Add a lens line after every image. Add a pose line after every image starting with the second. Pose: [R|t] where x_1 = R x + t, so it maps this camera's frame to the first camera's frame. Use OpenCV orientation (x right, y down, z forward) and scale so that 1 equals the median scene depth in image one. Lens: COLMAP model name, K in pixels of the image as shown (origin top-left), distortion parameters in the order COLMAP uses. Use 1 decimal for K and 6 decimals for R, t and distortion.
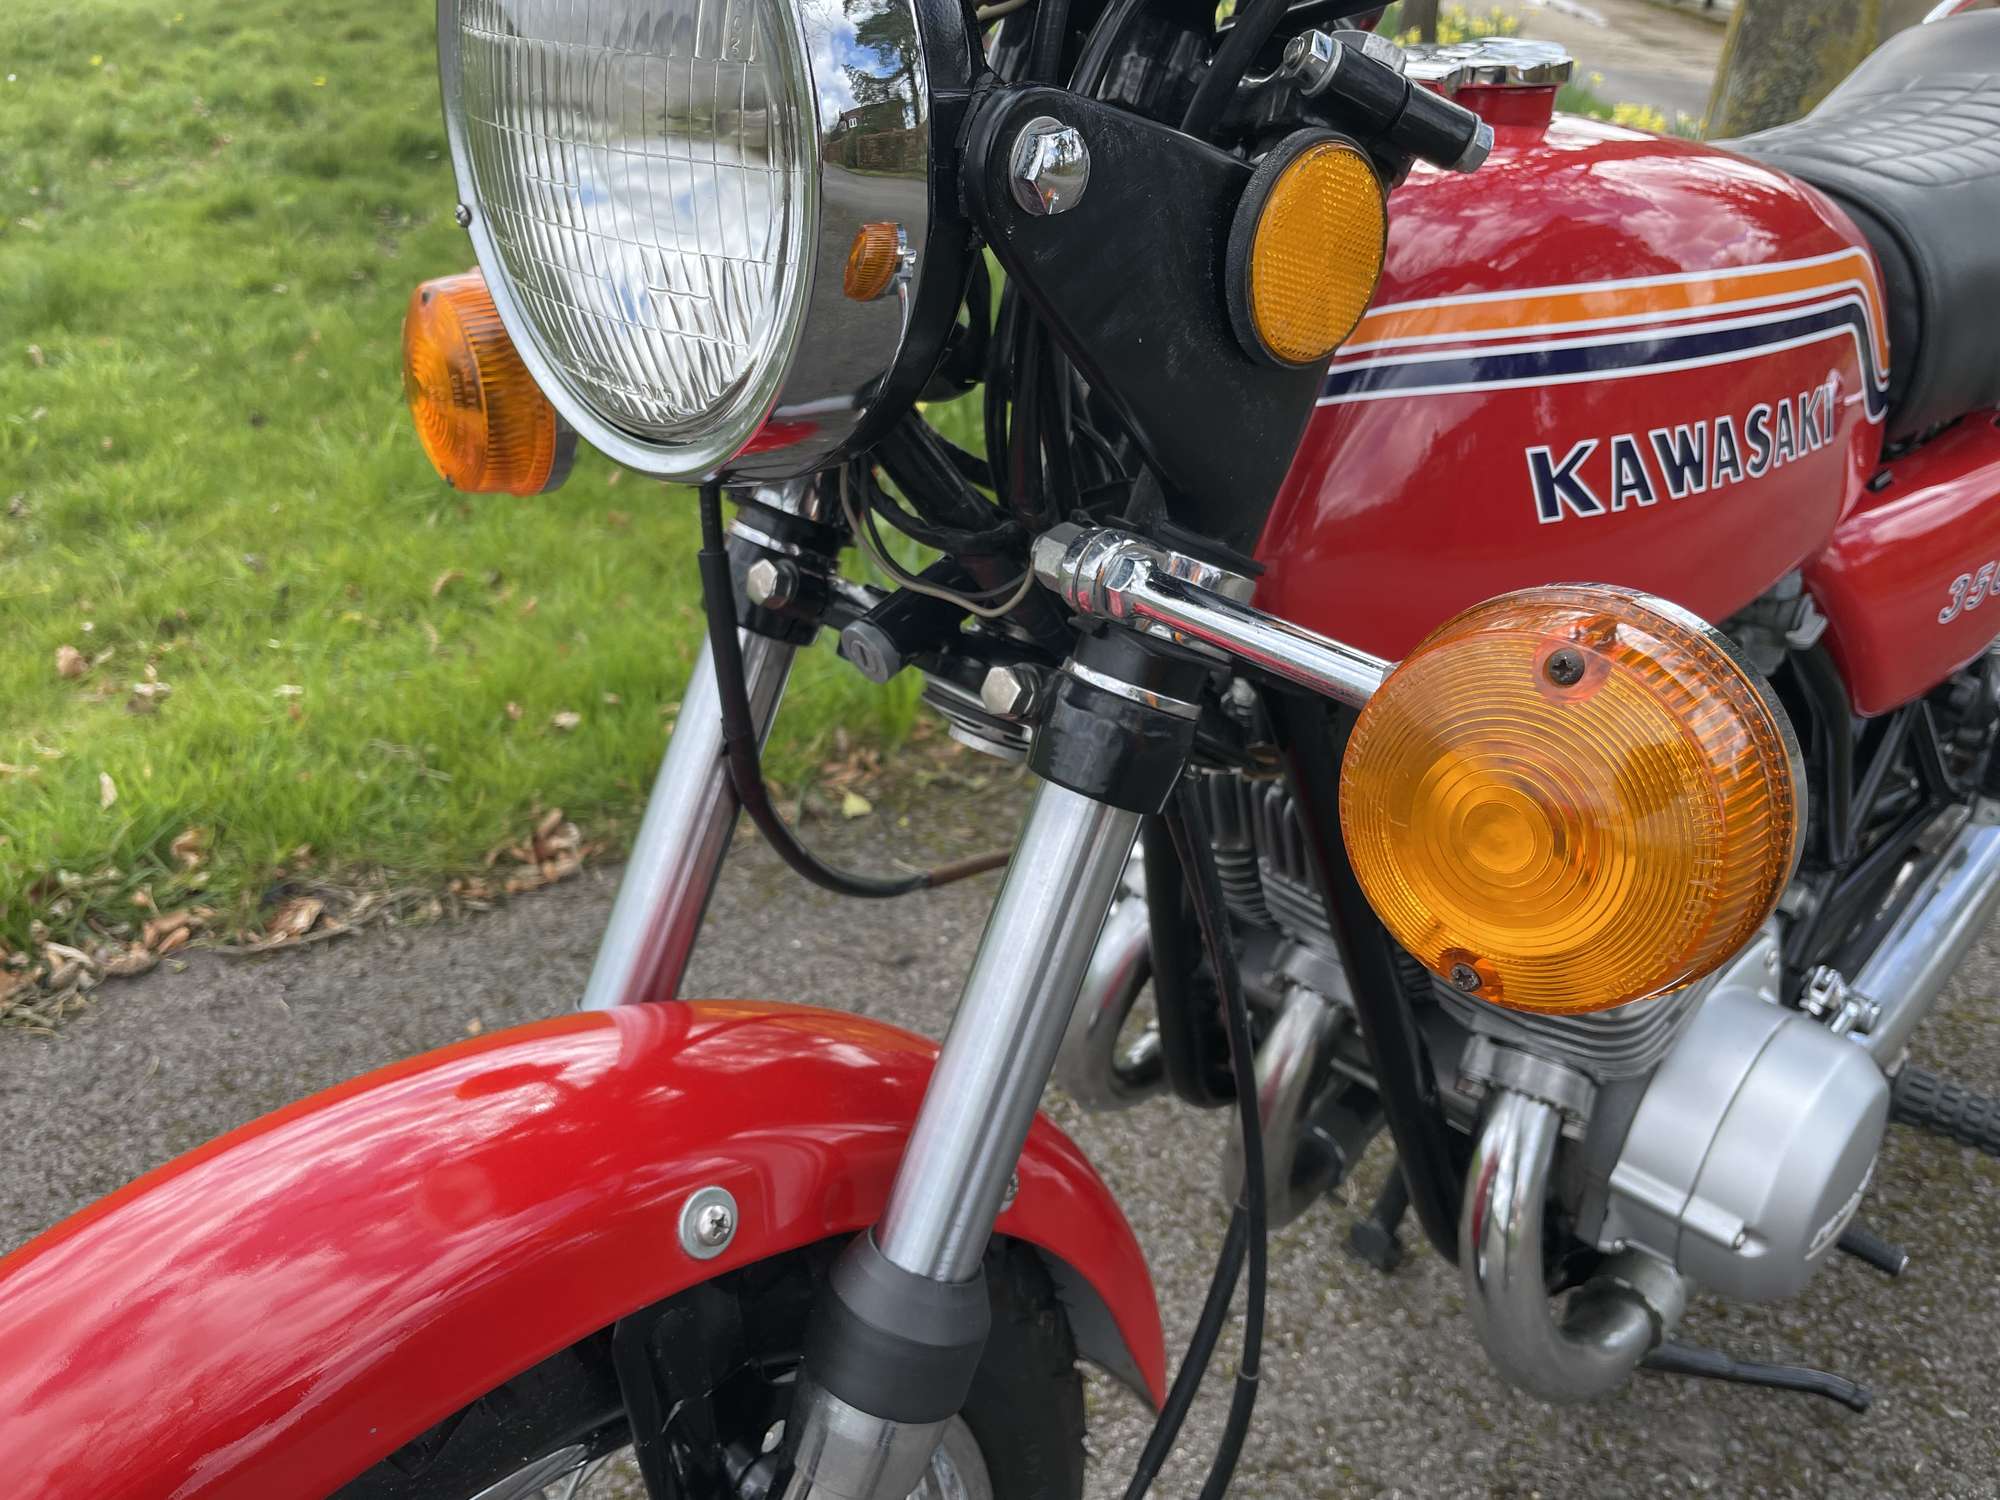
lens RADIAL K [[1531.5, 0, 1007.9], [0, 1531.5, 727.2], [0, 0, 1]] dist [0.090343, -0.128292]
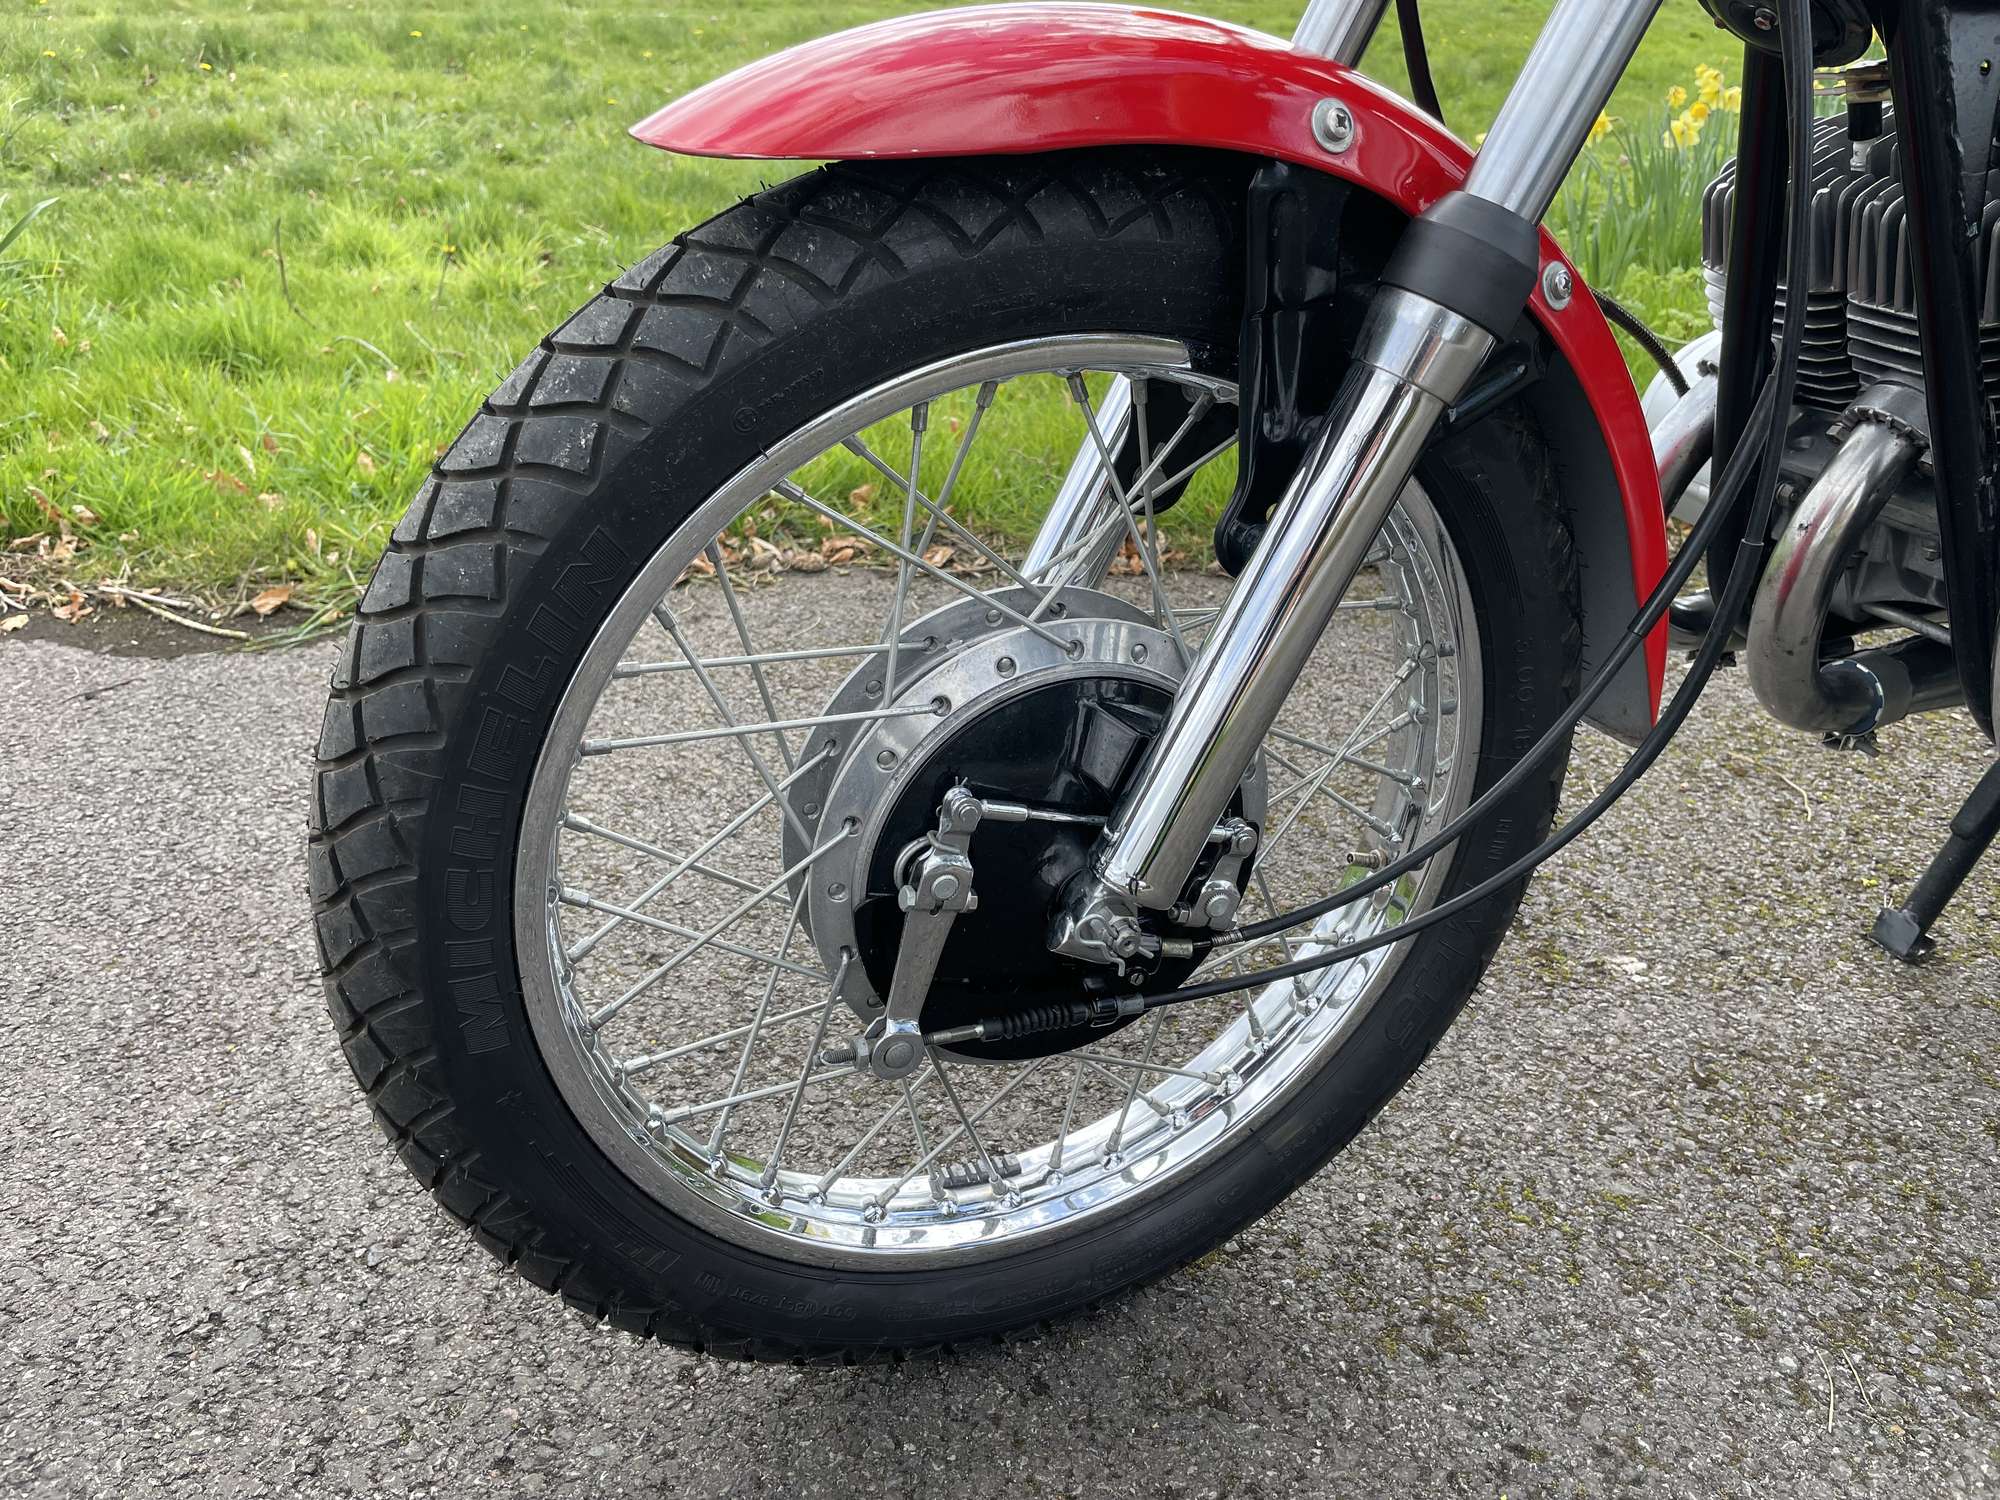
lens RADIAL K [[1531.5, 0, 1007.9], [0, 1531.5, 727.2], [0, 0, 1]] dist [0.090343, -0.128292]
pose [[0.921484, 0.177558, -0.345457, 0.028403], [-0.190007, 0.981780, -0.002216, 0.256565], [0.338770, 0.067682, 0.938432, -0.087220]]
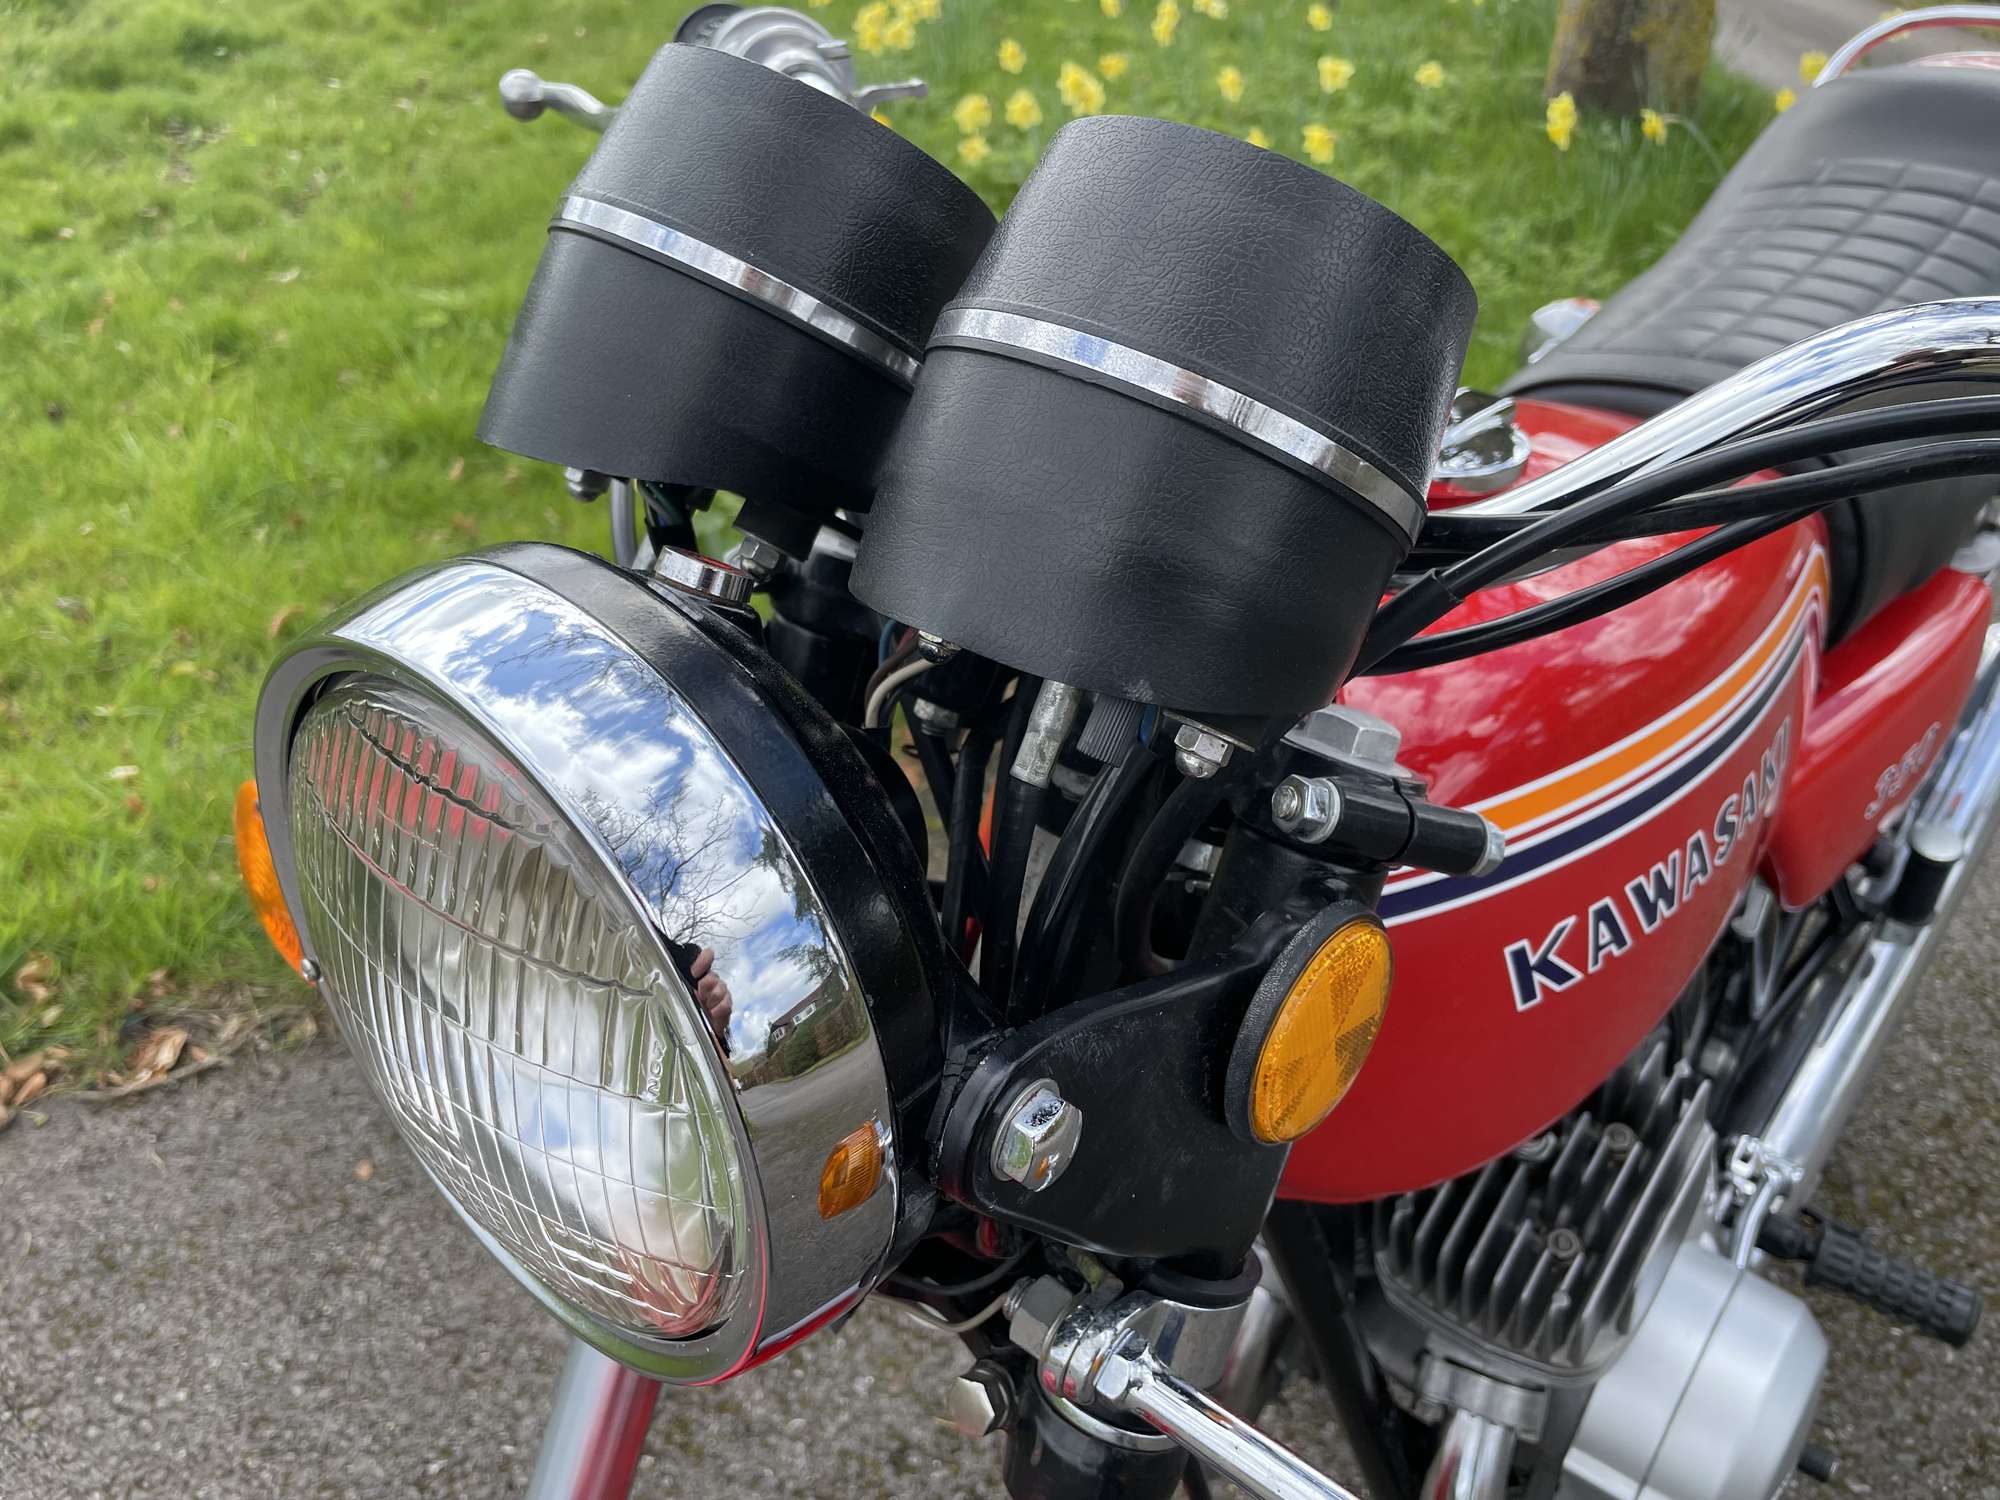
lens RADIAL K [[1542.2, 0, 996.9], [0, 1542.2, 756.3], [0, 0, 1]] dist [0.095680, -0.143667]
pose [[0.995949, -0.056434, 0.070012, -0.008759], [0.049003, 0.993405, 0.103658, -0.136851], [-0.075401, -0.099808, 0.992146, 0.037463]]
